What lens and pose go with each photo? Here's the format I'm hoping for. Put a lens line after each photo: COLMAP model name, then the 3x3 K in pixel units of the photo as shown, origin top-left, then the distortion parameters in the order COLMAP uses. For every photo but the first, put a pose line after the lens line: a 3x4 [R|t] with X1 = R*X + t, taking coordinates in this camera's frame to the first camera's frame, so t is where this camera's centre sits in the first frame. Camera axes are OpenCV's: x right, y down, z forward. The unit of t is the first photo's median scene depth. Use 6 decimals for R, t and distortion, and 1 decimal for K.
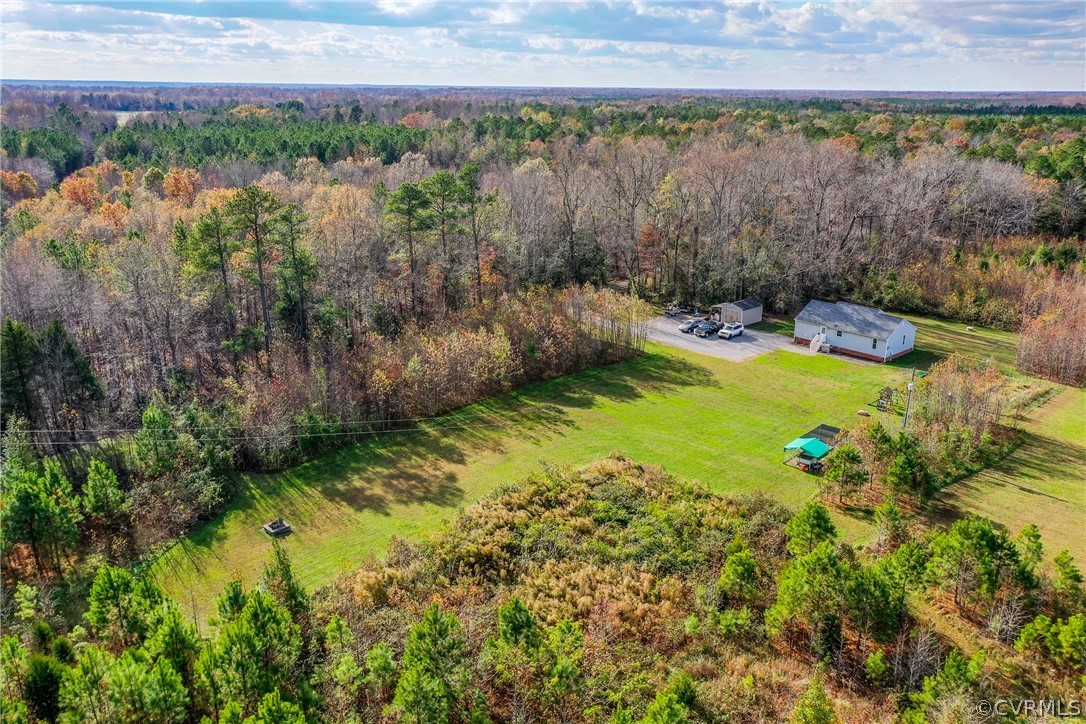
lens RADIAL K [[872.1, 0, 540.5], [0, 872.1, 361.5], [0, 0, 1]] dist [0.020757, -0.005386]
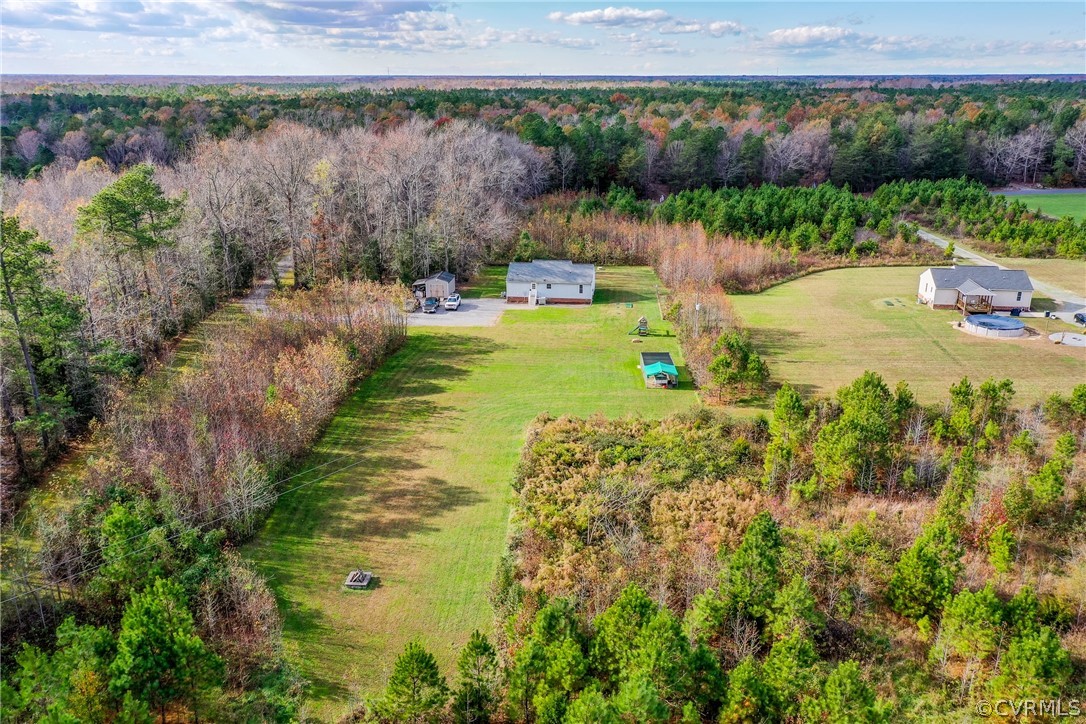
lens RADIAL K [[872.1, 0, 538.7], [0, 872.1, 366.4], [0, 0, 1]] dist [0.020757, -0.005386]
pose [[0.747485, -0.220205, 0.626718, -0.411648], [0.206621, 0.973730, 0.095696, -0.041481], [-0.631327, 0.057962, 0.773348, 0.117025]]
